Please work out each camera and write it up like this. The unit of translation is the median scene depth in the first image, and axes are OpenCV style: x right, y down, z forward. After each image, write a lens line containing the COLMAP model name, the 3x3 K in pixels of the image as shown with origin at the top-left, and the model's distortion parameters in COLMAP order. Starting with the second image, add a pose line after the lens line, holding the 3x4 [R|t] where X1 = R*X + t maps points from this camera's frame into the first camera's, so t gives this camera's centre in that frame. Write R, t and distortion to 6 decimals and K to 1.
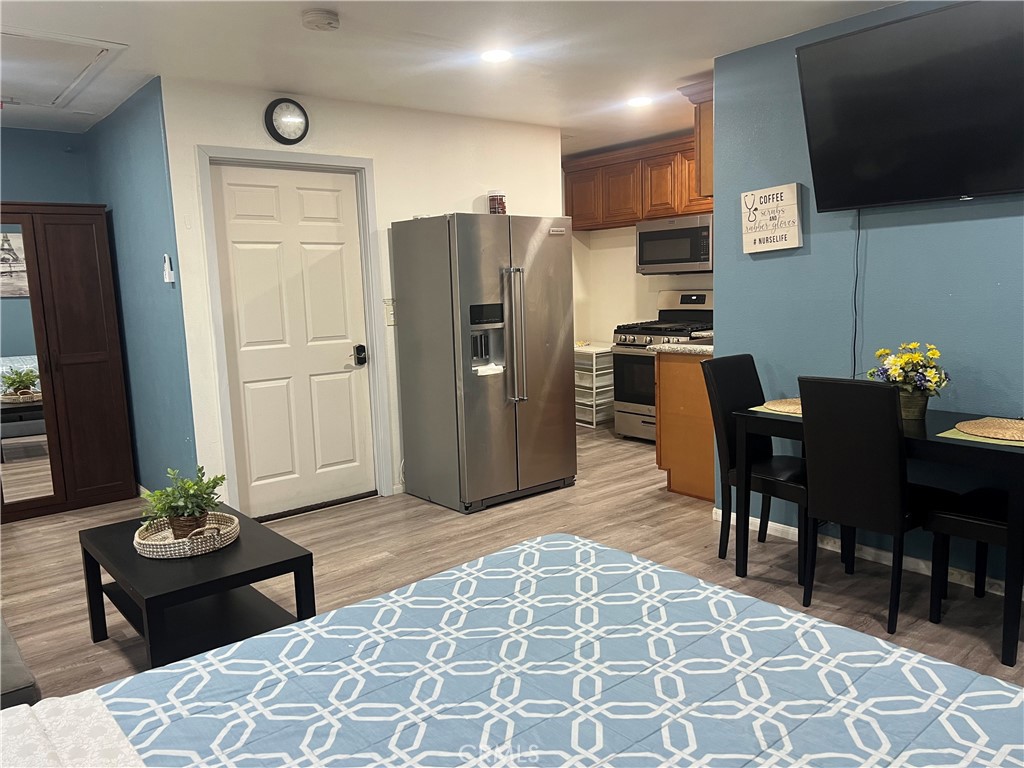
lens RADIAL K [[778.6, 0, 520.7], [0, 778.6, 384.2], [0, 0, 1]] dist [0.061975, -0.073181]
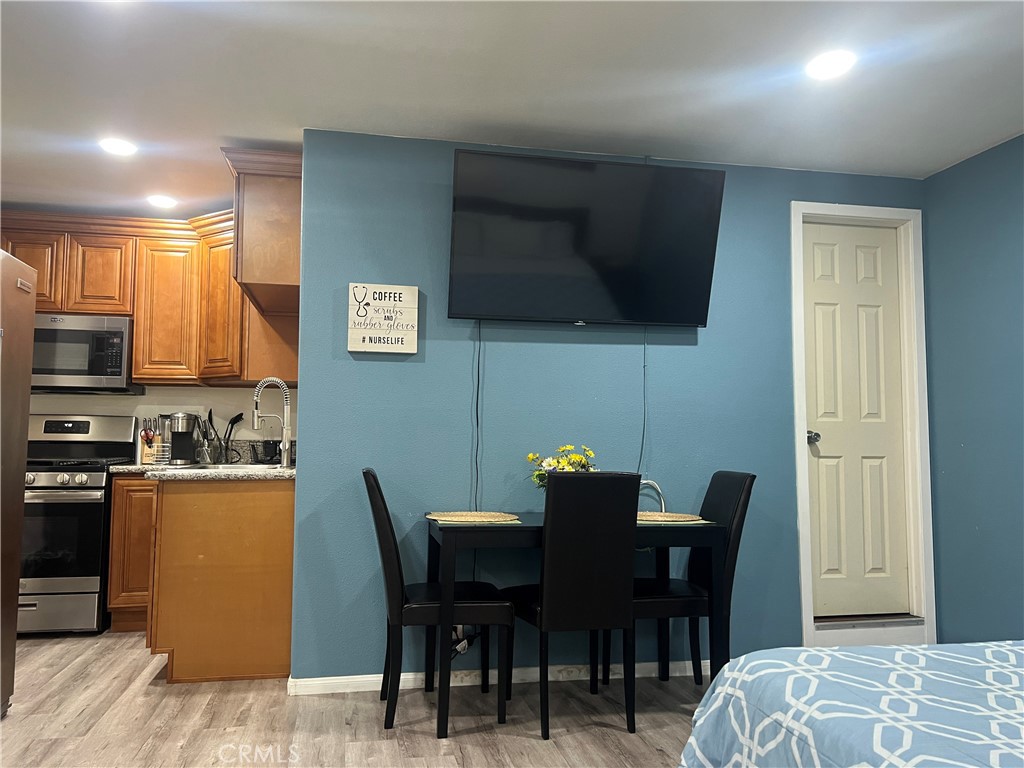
lens RADIAL K [[778.6, 0, 505.8], [0, 778.6, 380.1], [0, 0, 1]] dist [0.061975, -0.073181]
pose [[0.479864, 0.112355, 0.870119, -0.315987], [0.092969, 0.979670, -0.177773, 0.026103], [-0.872403, 0.166201, 0.459663, 0.385413]]
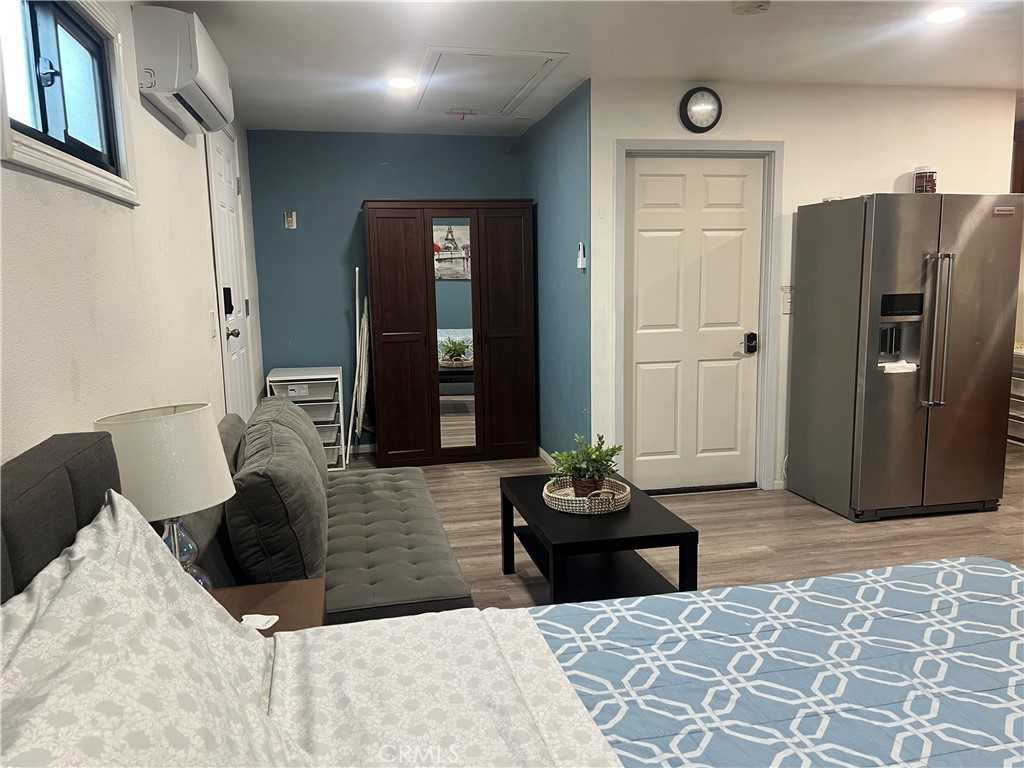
lens RADIAL K [[778.6, 0, 502.8], [0, 778.6, 385.9], [0, 0, 1]] dist [0.061975, -0.073181]
pose [[0.878422, 0.083971, -0.470450, -0.012910], [-0.075152, 0.996465, 0.037535, 0.002965], [0.471939, 0.002383, 0.881628, -0.017142]]
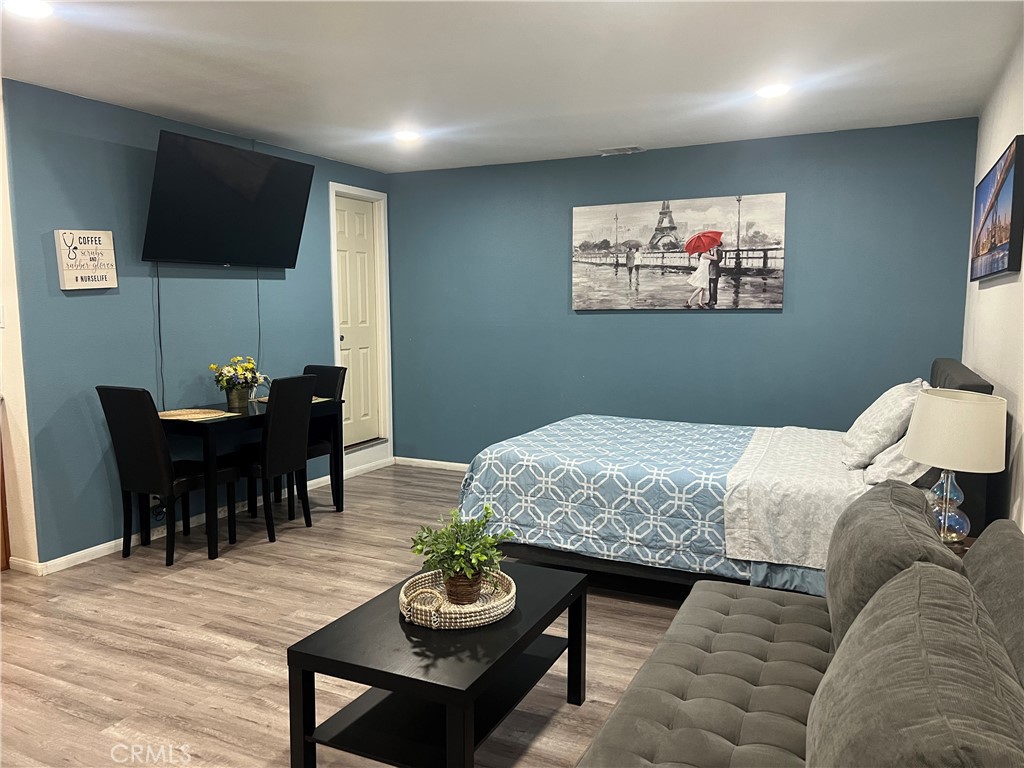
lens RADIAL K [[778.6, 0, 509.4], [0, 778.6, 387.5], [0, 0, 1]] dist [0.061975, -0.073181]
pose [[-0.407408, -0.063805, 0.911015, -0.731395], [0.140102, 0.981381, 0.131388, -0.081030], [-0.902436, 0.181163, -0.390883, 0.756642]]
